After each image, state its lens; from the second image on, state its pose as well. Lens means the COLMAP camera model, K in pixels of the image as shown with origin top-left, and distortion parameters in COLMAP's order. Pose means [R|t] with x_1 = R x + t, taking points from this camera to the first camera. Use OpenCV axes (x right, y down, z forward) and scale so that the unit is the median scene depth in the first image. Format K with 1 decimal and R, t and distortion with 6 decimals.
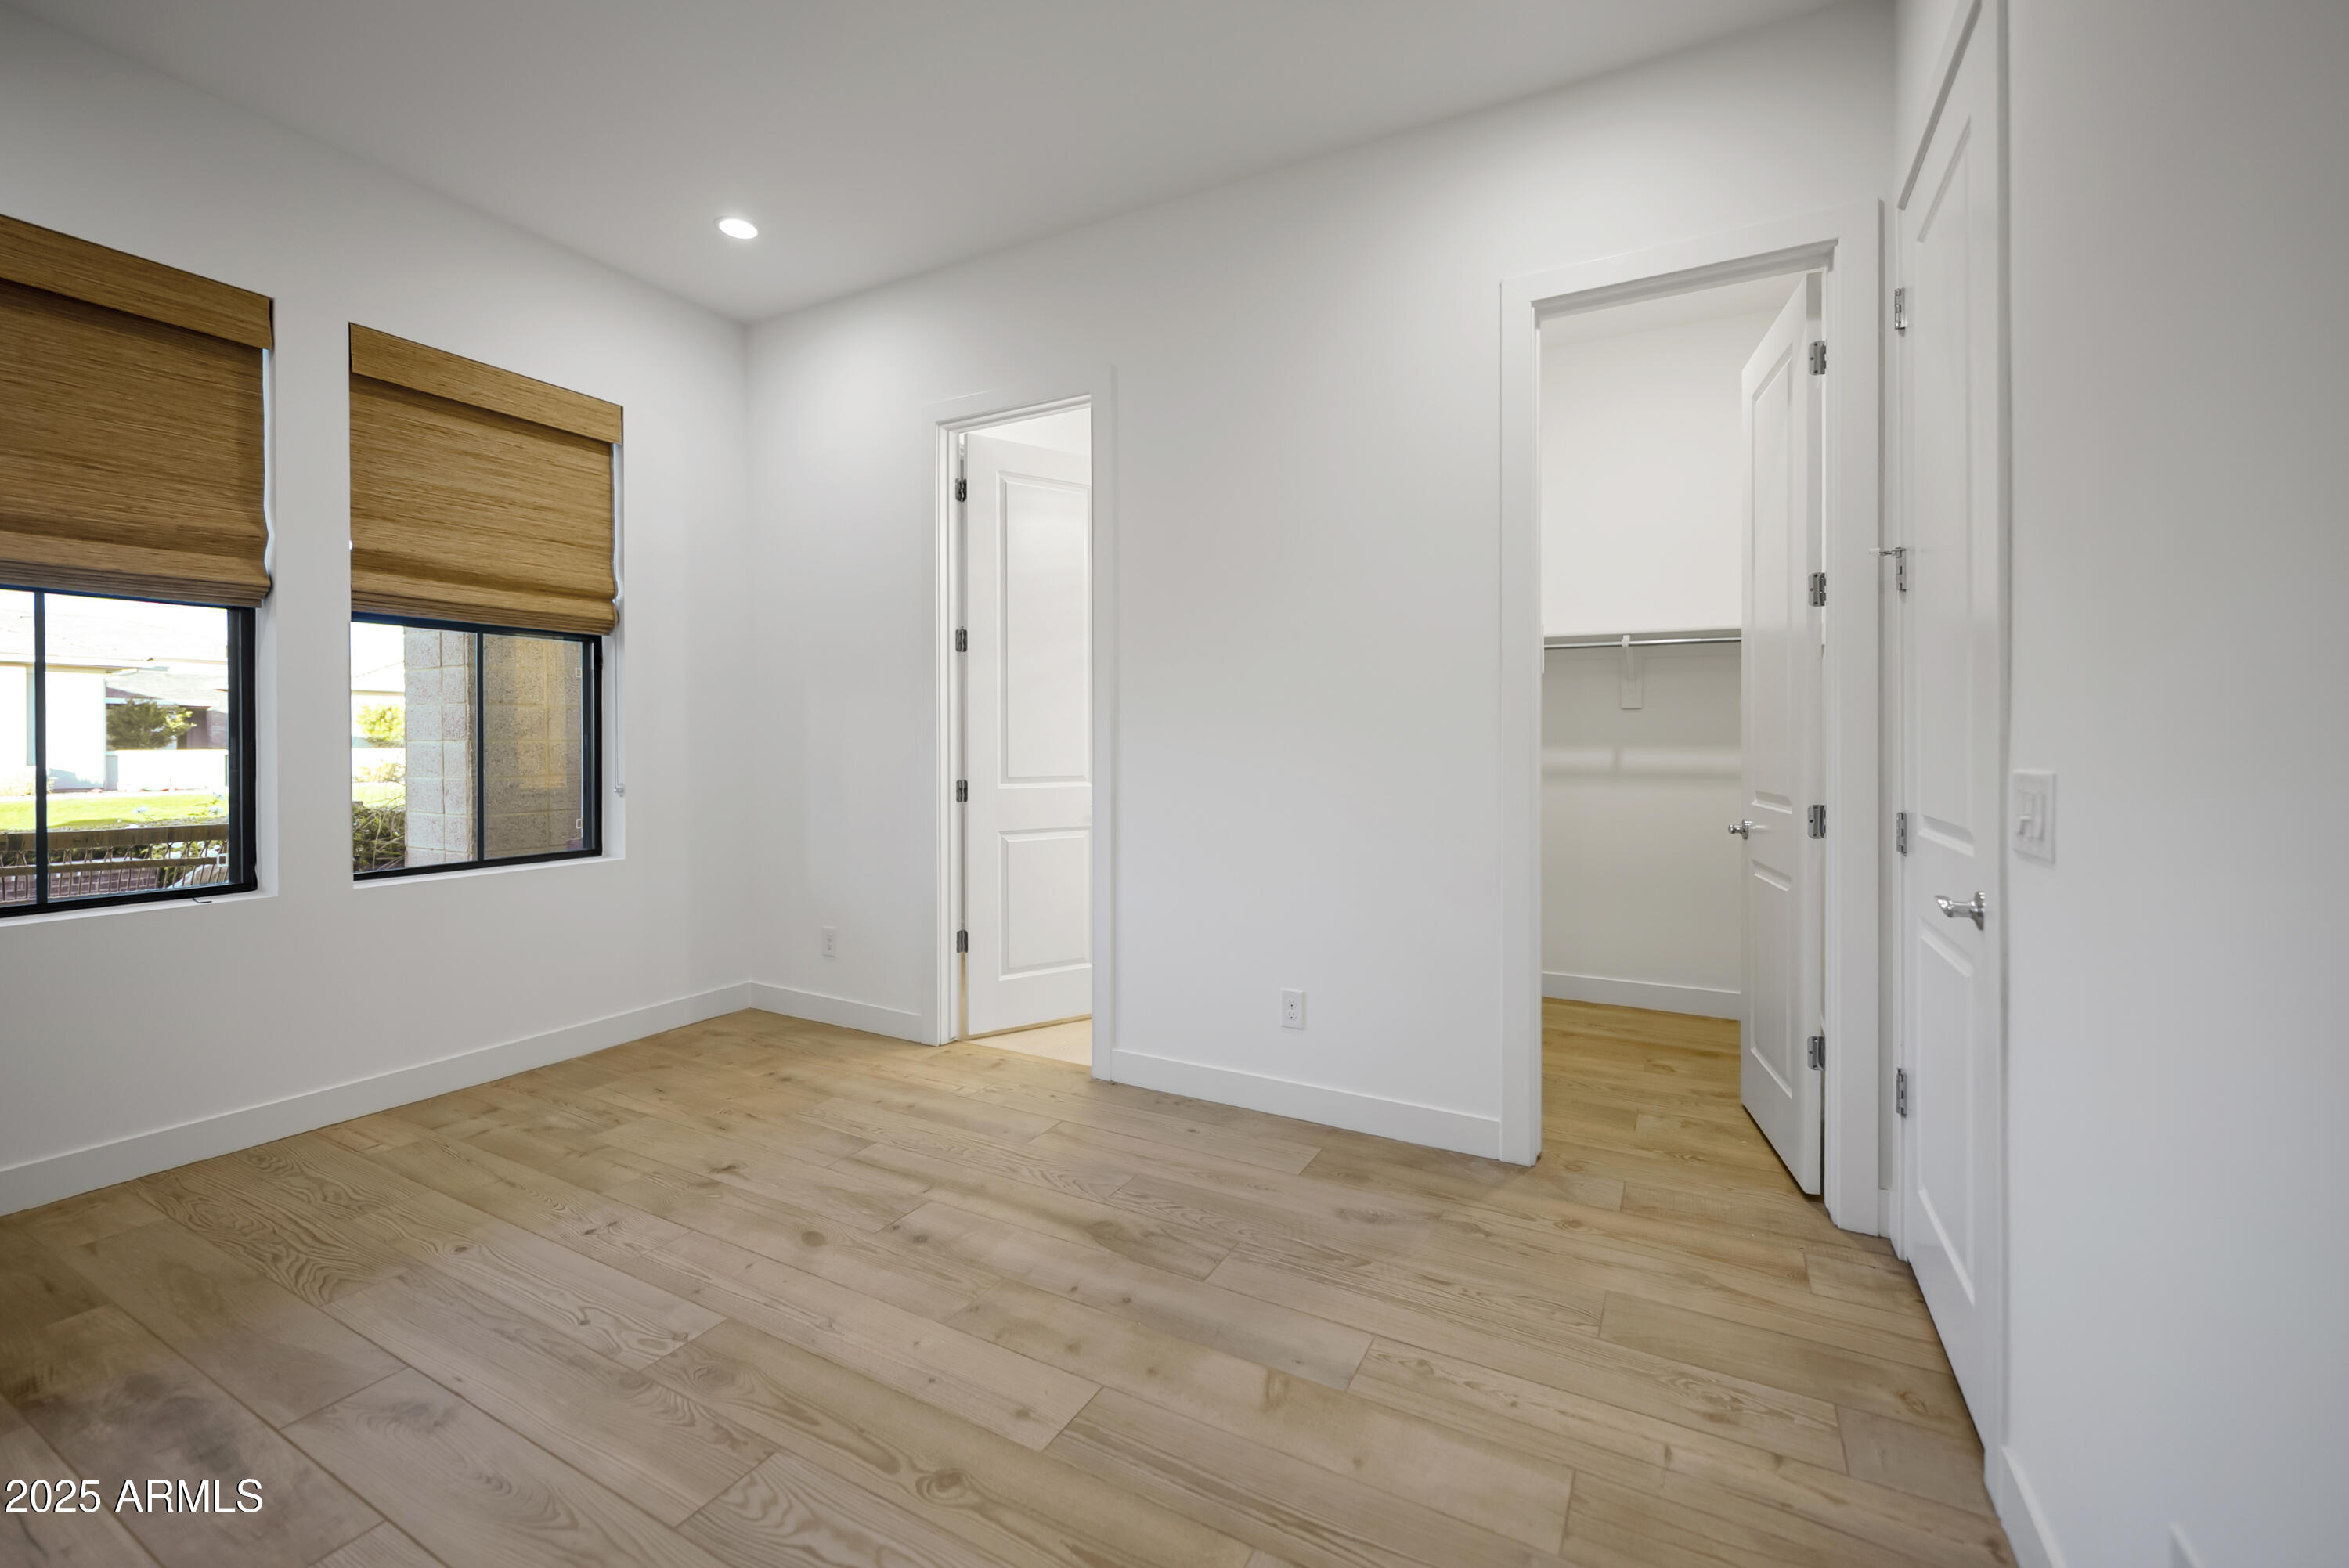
lens RADIAL K [[970.4, 0, 1171.5], [0, 970.4, 741.3], [0, 0, 1]] dist [-0.000527, -0.000264]
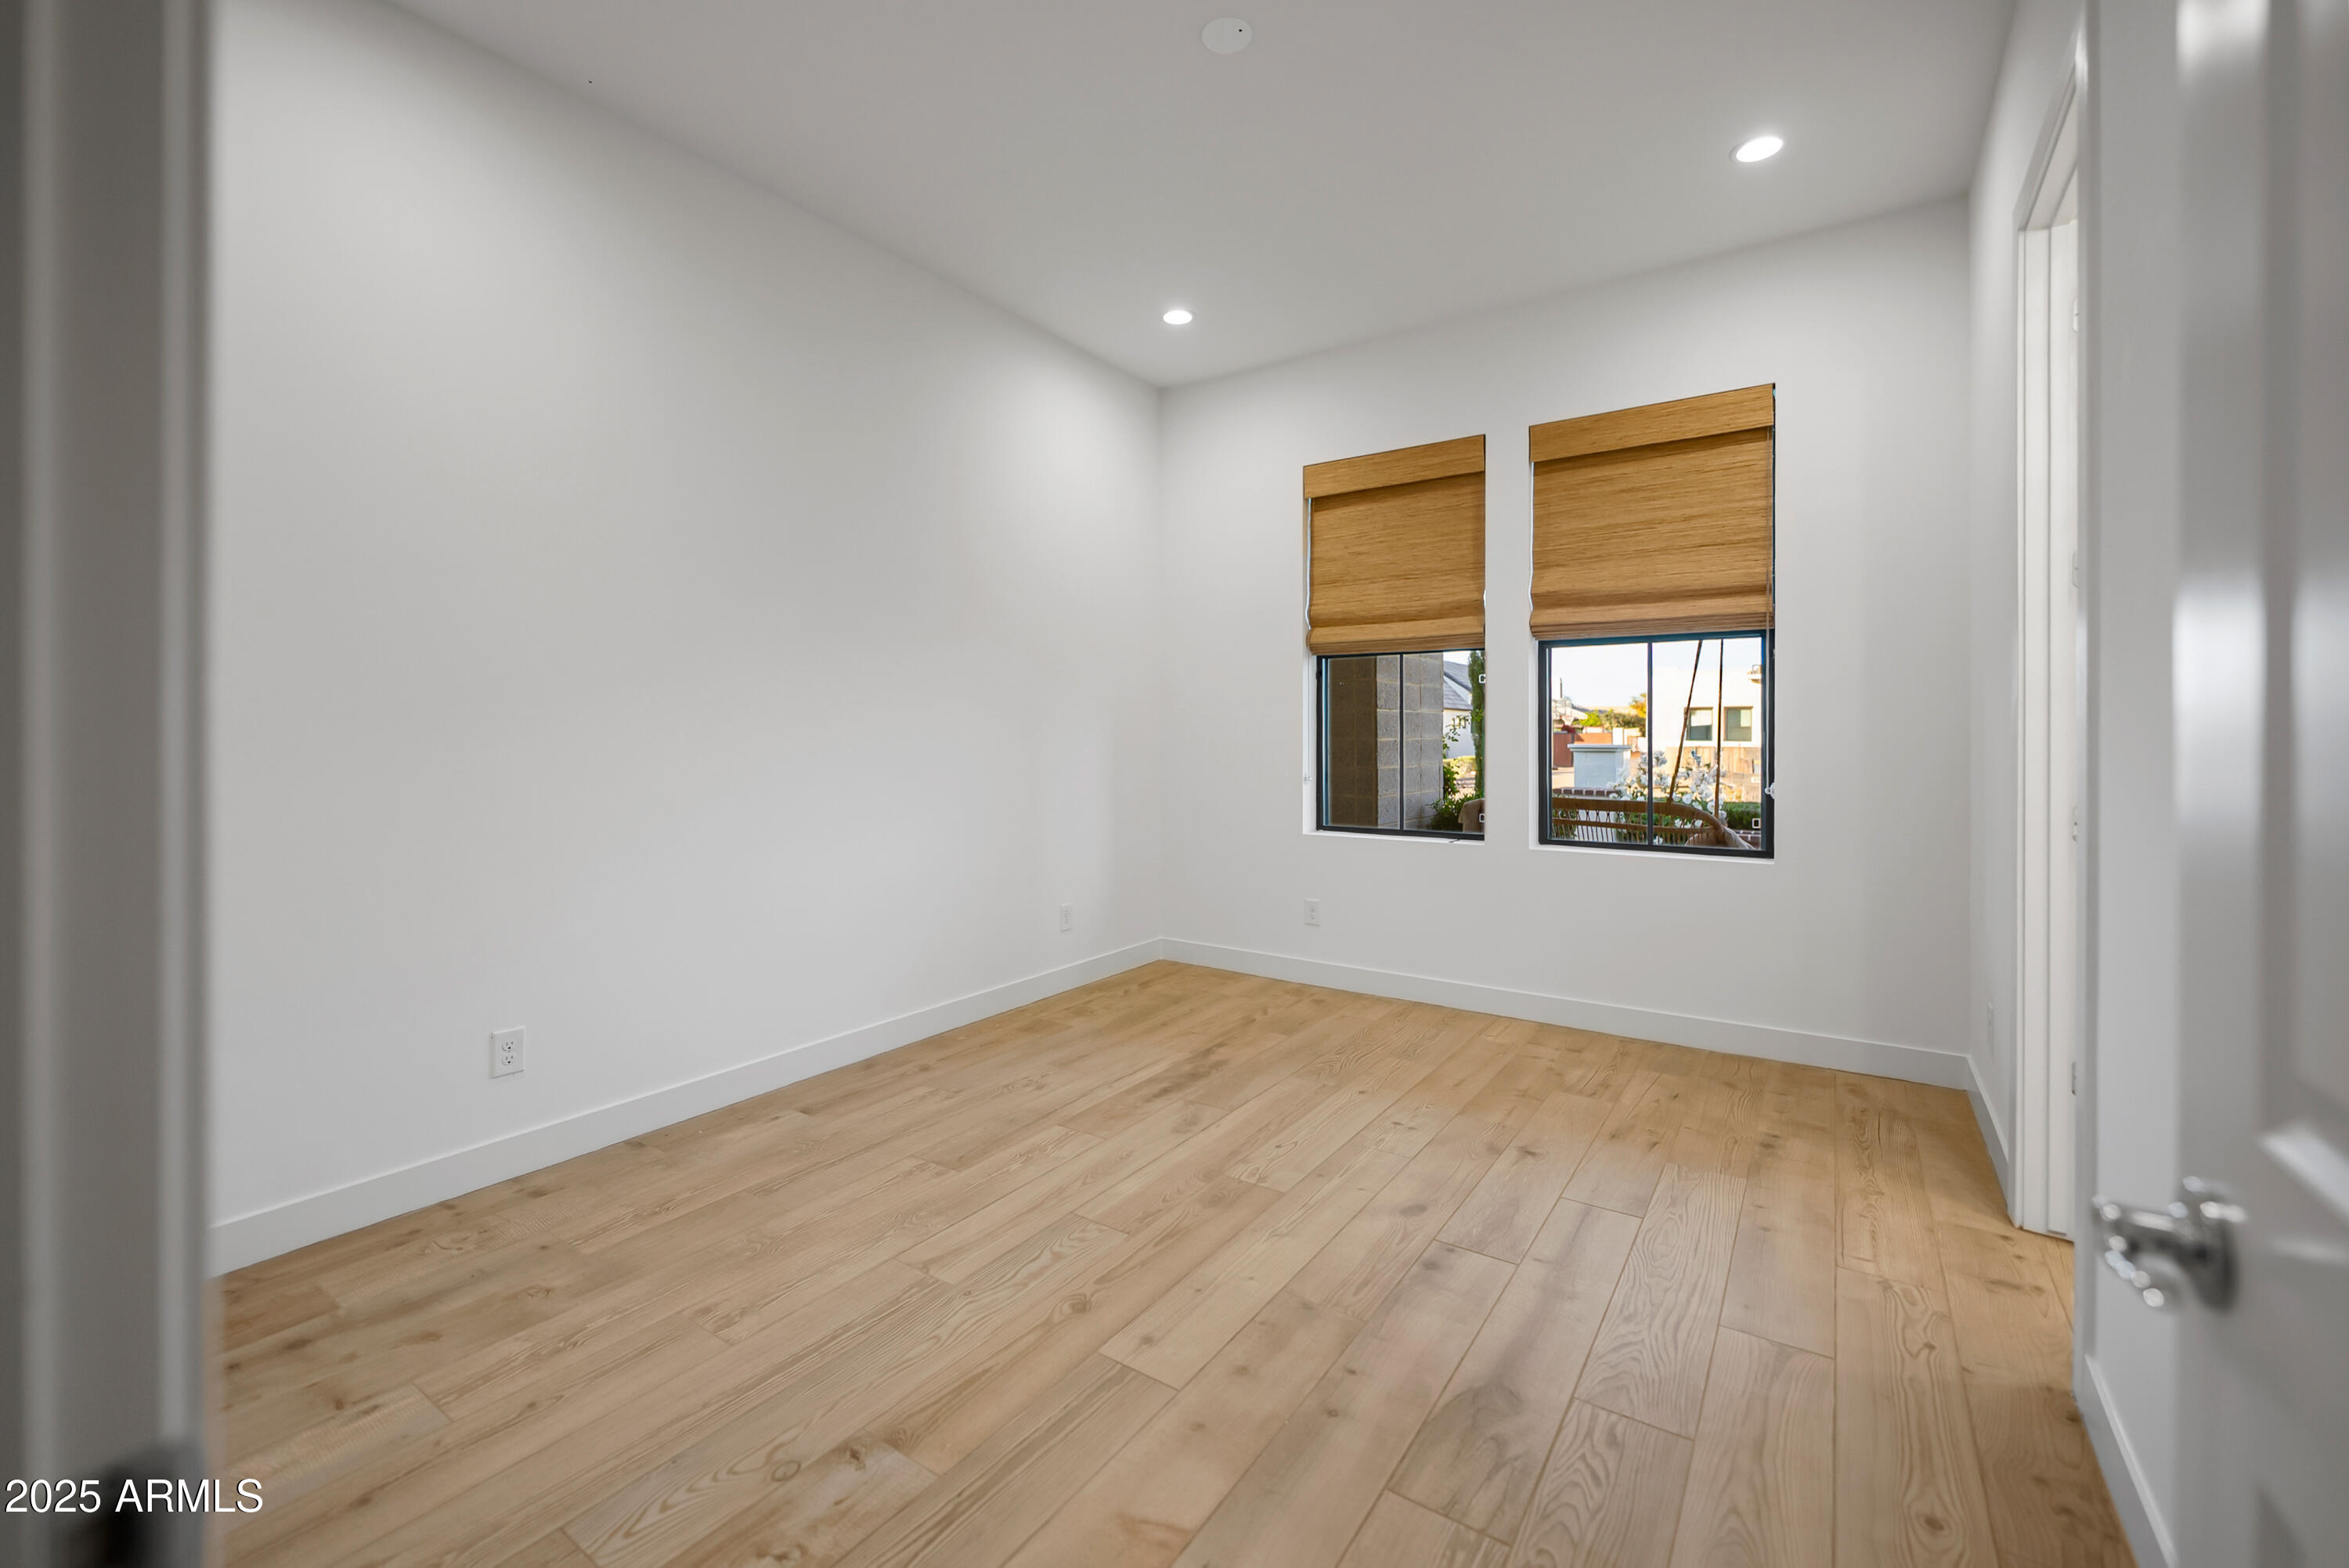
lens RADIAL K [[970.4, 0, 1171.5], [0, 970.4, 741.3], [0, 0, 1]] dist [-0.000527, -0.000264]
pose [[-0.101052, 0.003590, -0.994875, 0.556409], [-0.002735, 0.999989, 0.003886, -0.000240], [0.994877, 0.003114, -0.101041, 0.665599]]
